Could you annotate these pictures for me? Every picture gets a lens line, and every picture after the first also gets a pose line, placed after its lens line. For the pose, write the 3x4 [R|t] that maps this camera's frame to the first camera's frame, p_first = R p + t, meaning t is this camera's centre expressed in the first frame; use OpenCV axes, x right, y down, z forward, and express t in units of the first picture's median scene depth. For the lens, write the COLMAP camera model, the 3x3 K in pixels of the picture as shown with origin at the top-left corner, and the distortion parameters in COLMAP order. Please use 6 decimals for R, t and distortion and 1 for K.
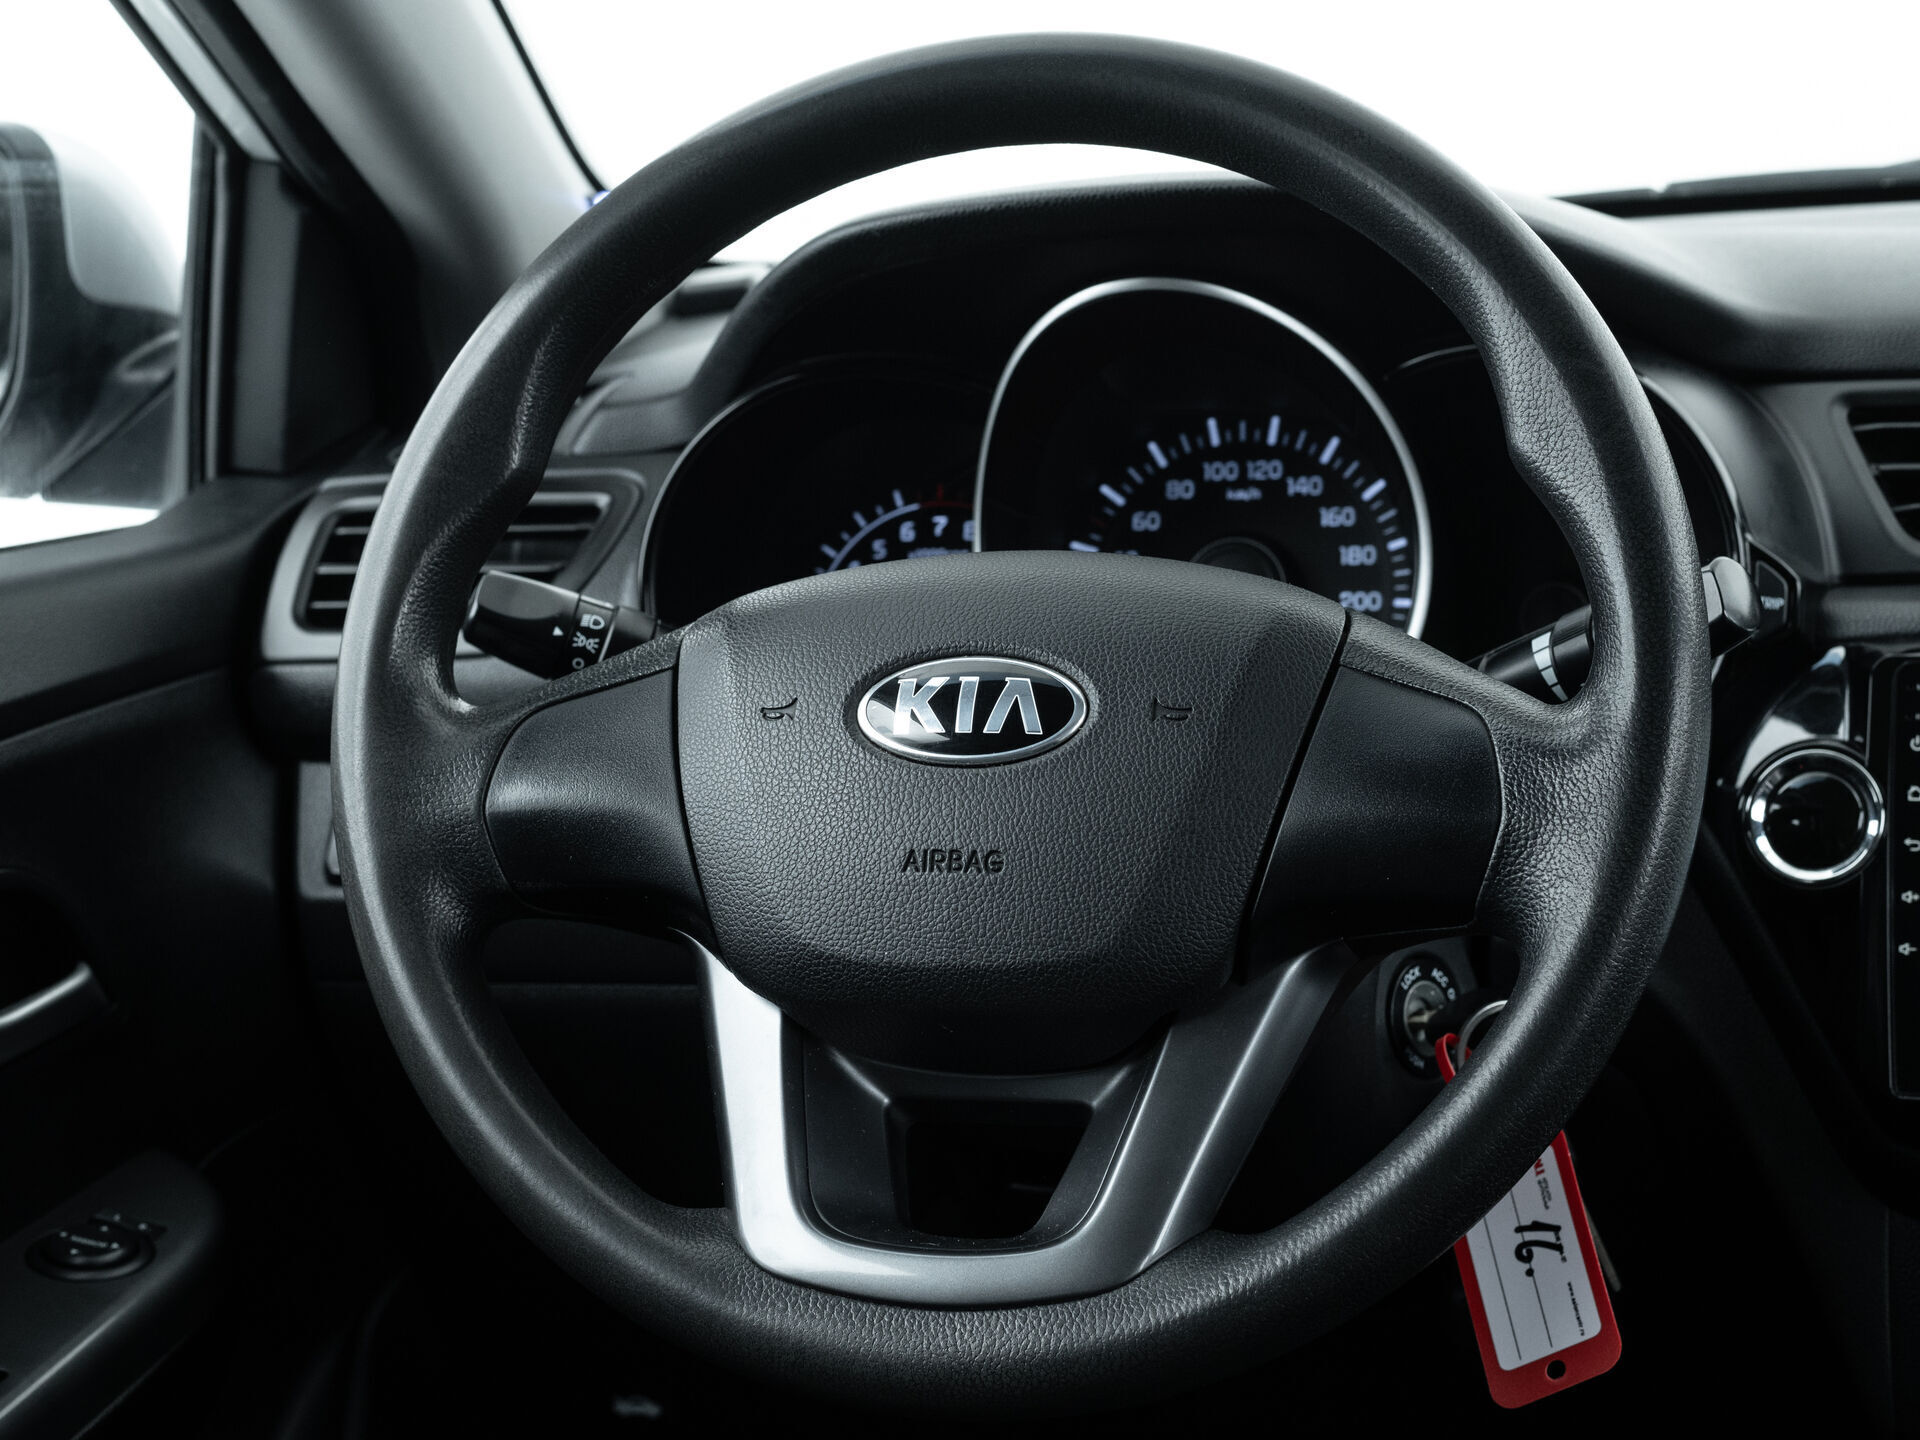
lens RADIAL K [[3356.3, 0, 991.1], [0, 3356.3, 719.4], [0, 0, 1]] dist [-0.154968, 0.156101]
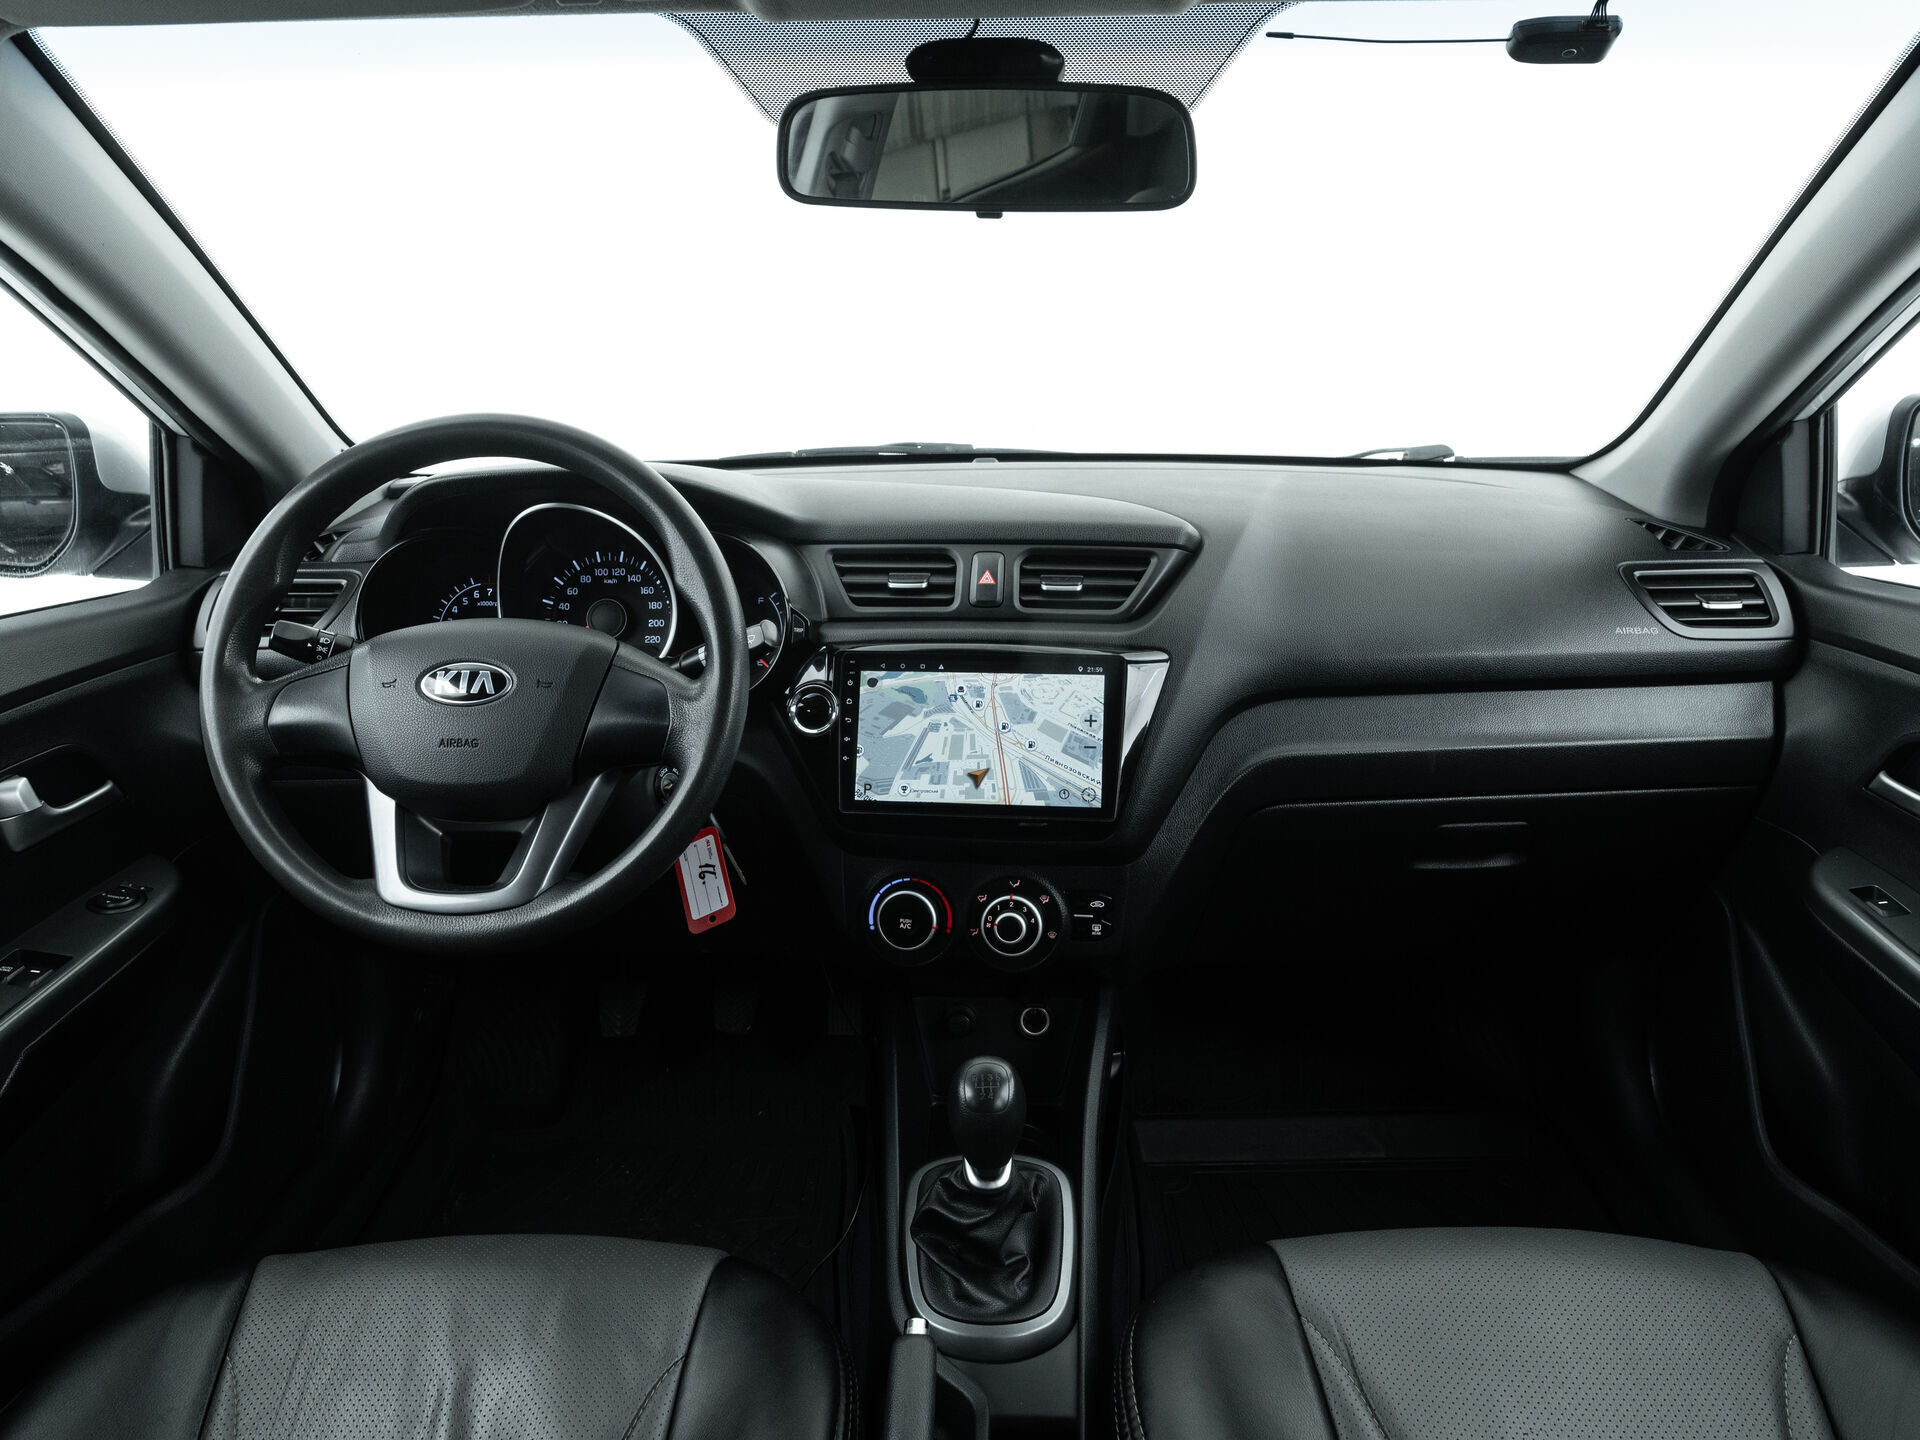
lens RADIAL K [[1297.1, 0, 965.8], [0, 1297.1, 741.4], [0, 0, 1]] dist [-0.023117, -0.004049]
pose [[0.965163, -0.026477, 0.260306, 0.095647], [0.001901, 0.995550, 0.094216, -0.046869], [-0.261643, -0.090439, 0.960918, -0.056856]]
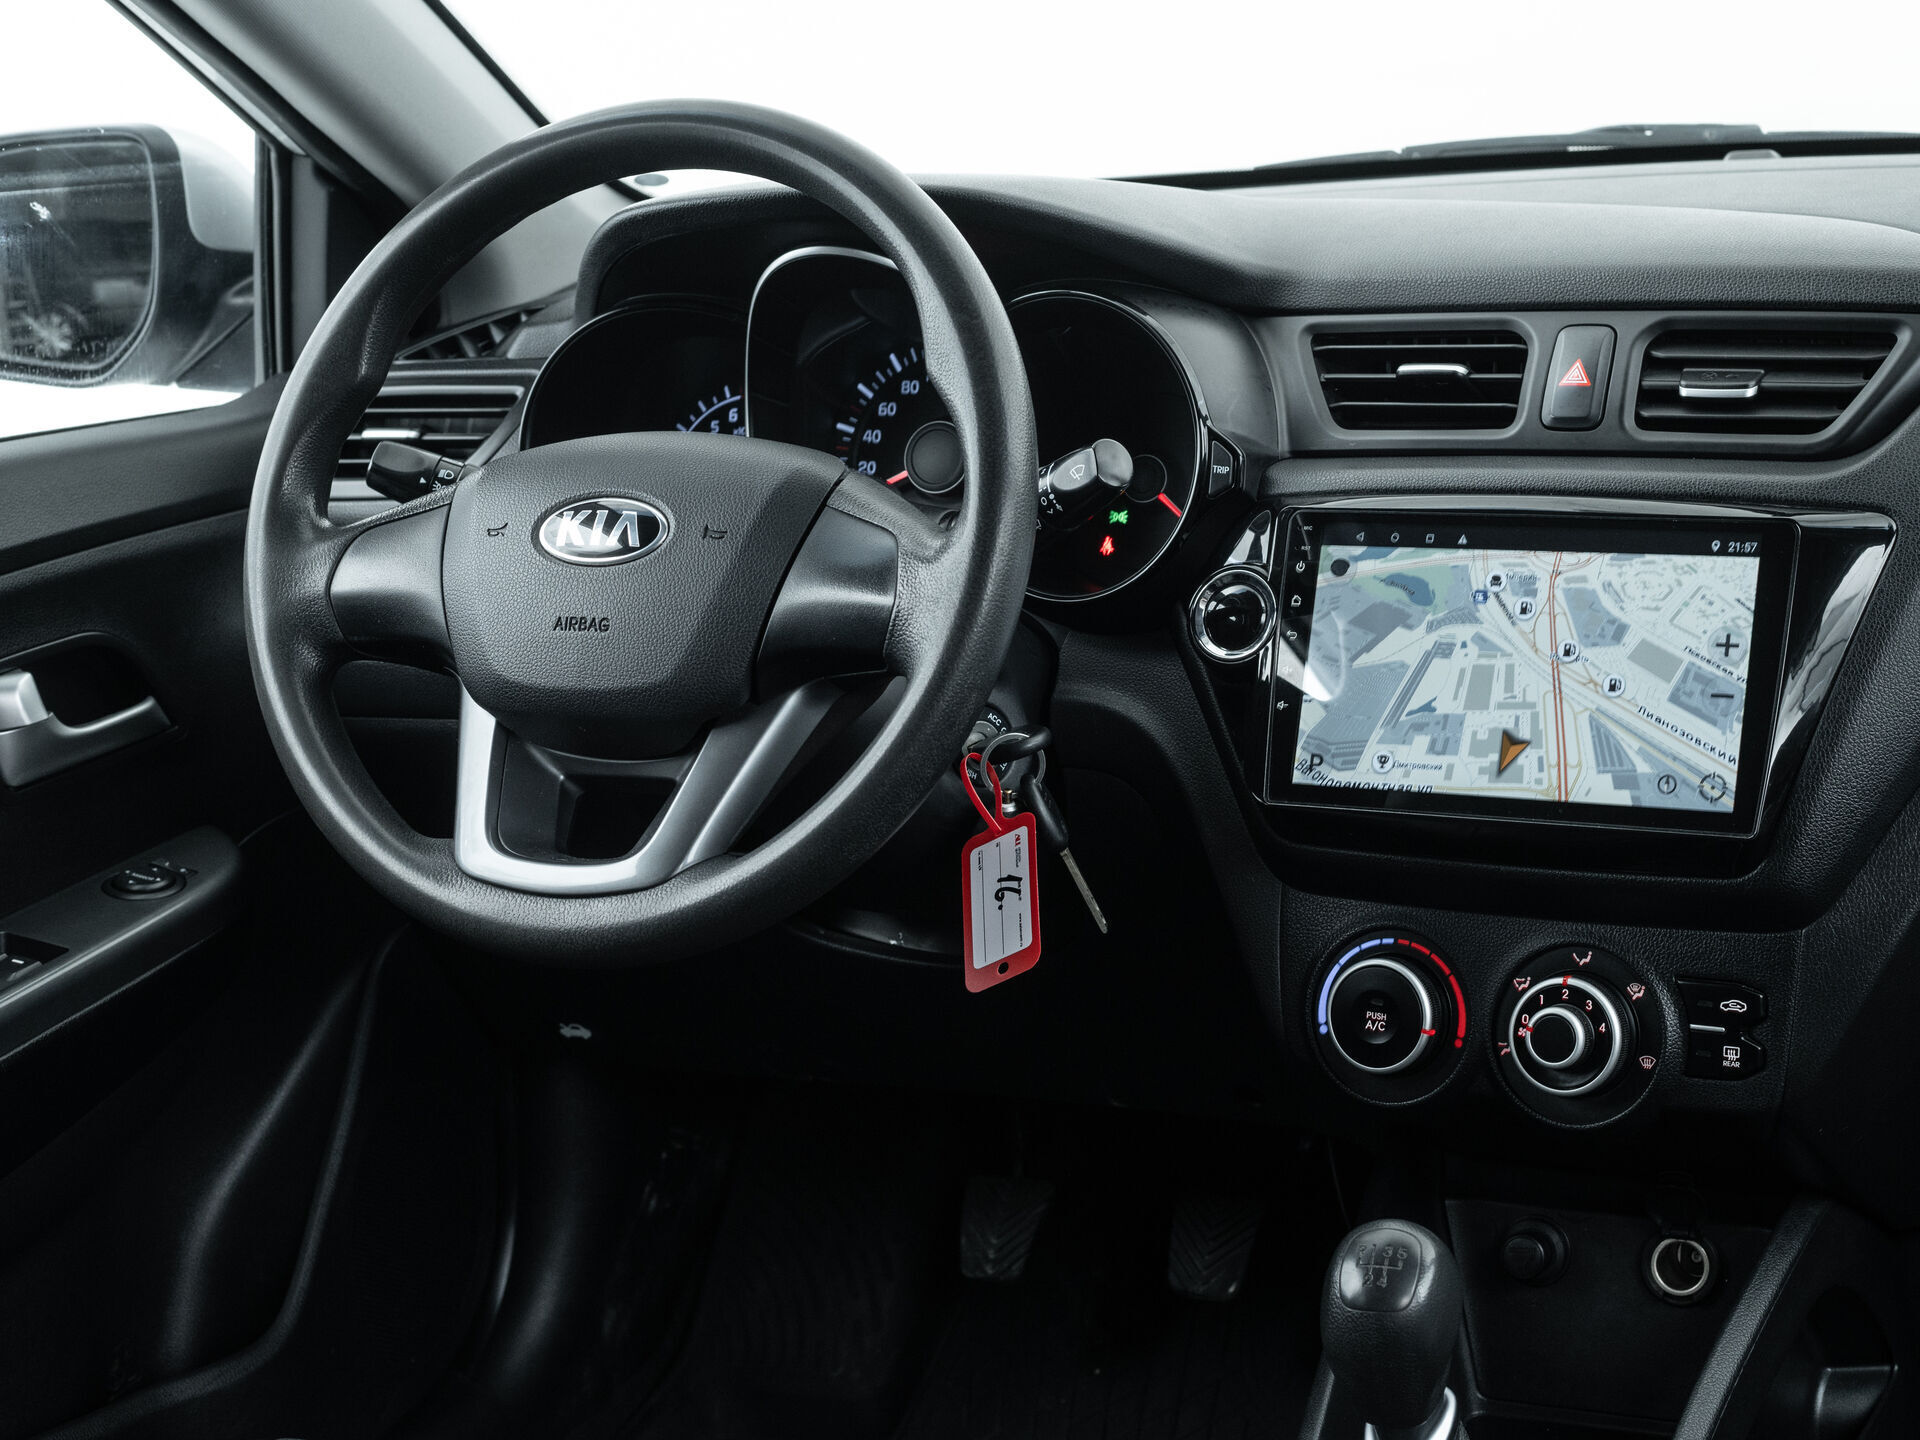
lens RADIAL K [[3279.9, 0, 960.0], [0, 3279.9, 720.0], [0, 0, 1]] dist [-0.069005, -0.218670]
pose [[0.988137, 0.022523, -0.151915, 0.367414], [-0.016013, 0.998906, 0.043942, 0.014446], [0.152739, -0.040988, 0.987416, -0.480292]]
